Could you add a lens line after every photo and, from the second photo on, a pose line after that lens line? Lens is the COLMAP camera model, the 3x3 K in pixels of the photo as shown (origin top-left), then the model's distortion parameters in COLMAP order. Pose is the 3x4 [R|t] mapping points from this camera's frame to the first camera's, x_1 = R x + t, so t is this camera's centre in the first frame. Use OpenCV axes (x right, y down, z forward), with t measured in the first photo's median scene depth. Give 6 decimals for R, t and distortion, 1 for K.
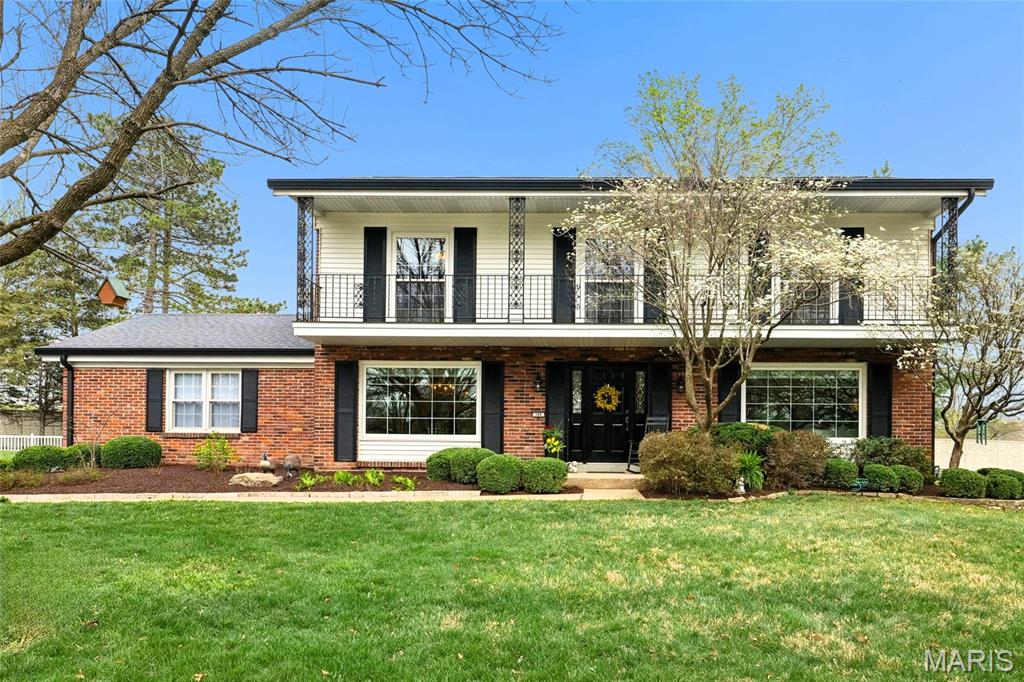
lens RADIAL K [[416.4, 0, 515.6], [0, 416.4, 341.1], [0, 0, 1]] dist [0.001813, 0.000175]
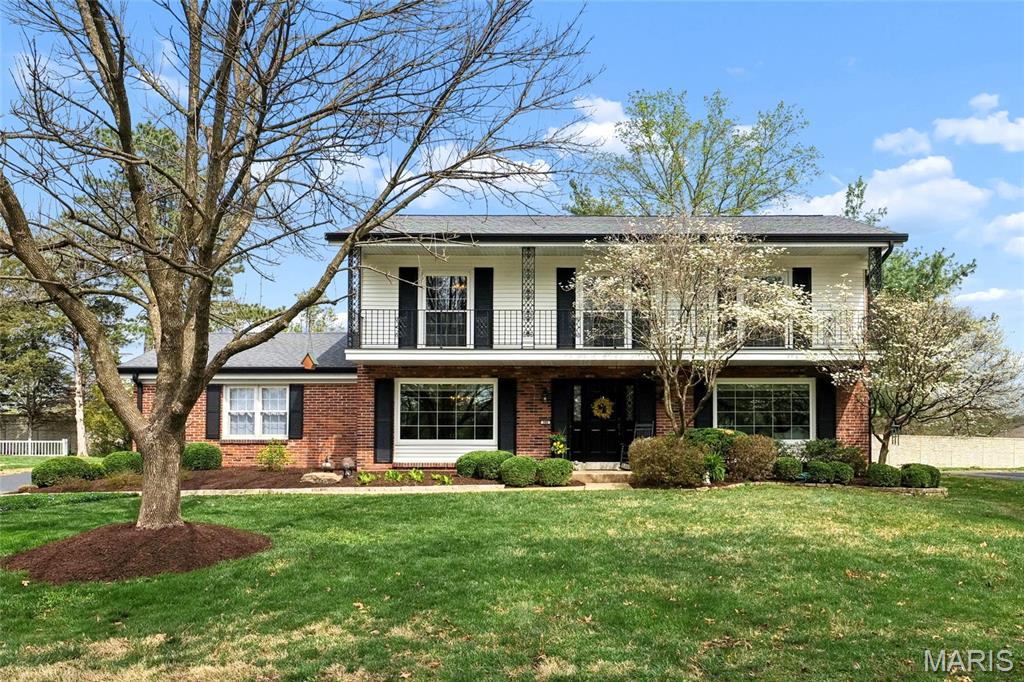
lens RADIAL K [[422.5, 0, 506.9], [0, 422.5, 338.4], [0, 0, 1]] dist [0.001630, 0.000061]
pose [[0.999965, -0.007878, 0.002685, -0.065272], [0.007889, 0.999960, -0.004192, -0.069617], [-0.002652, 0.004213, 0.999988, -0.247738]]
